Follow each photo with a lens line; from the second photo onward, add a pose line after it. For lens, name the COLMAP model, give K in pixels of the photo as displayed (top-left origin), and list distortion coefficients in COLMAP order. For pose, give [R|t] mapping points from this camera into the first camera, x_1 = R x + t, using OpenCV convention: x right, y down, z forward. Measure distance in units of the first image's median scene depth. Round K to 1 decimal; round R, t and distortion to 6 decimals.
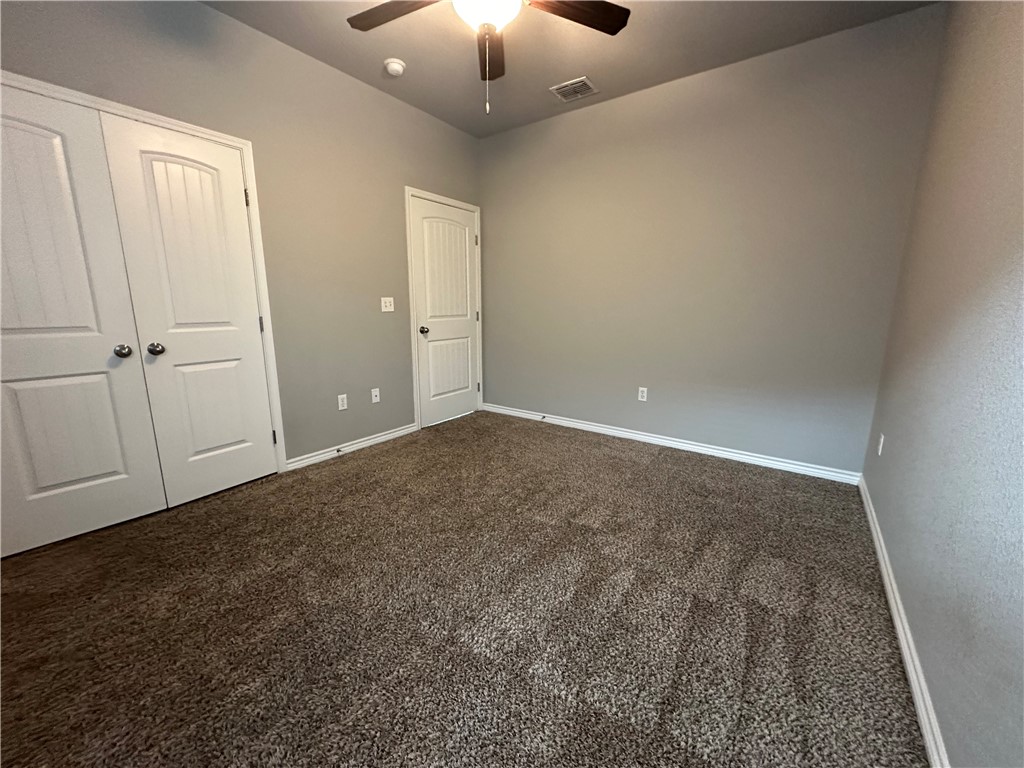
lens RADIAL K [[420.2, 0, 474.6], [0, 420.2, 386.2], [0, 0, 1]] dist [0.097037, 0.000003]
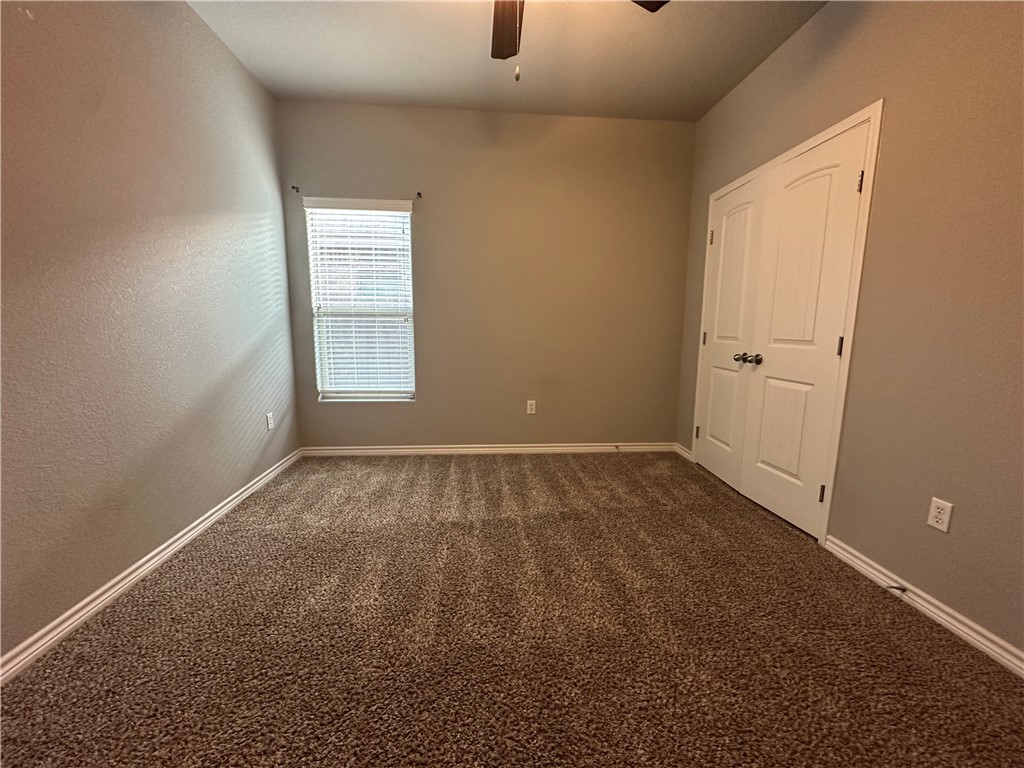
lens RADIAL K [[408.4, 0, 512.0], [0, 408.4, 384.0], [0, 0, 1]] dist [-0.000224, -0.000035]
pose [[-0.705901, 0.124117, -0.697351, 0.431018], [-0.117397, 0.950409, 0.287994, -0.225657], [0.698514, 0.285162, -0.656324, 1.118497]]
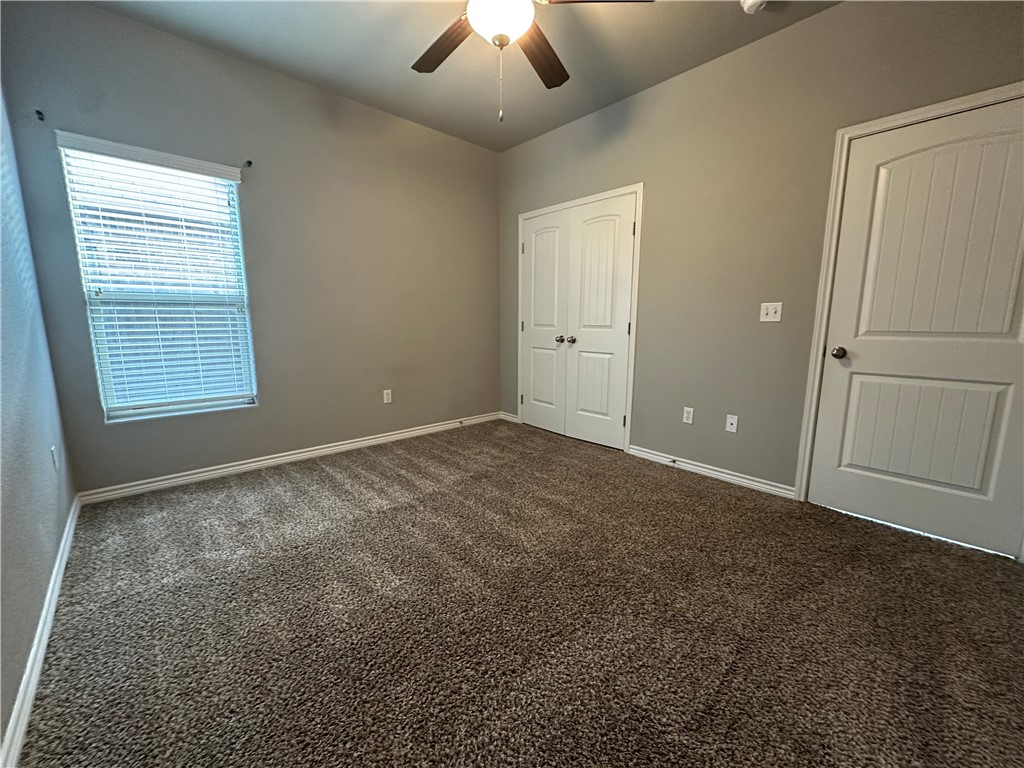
lens RADIAL K [[408.4, 0, 512.0], [0, 408.4, 384.0], [0, 0, 1]] dist [-0.000224, -0.000035]
pose [[-0.123007, 0.186027, -0.974814, 0.734578], [-0.181456, 0.961499, 0.206383, -0.176298], [0.975676, 0.202273, -0.084515, 0.828009]]
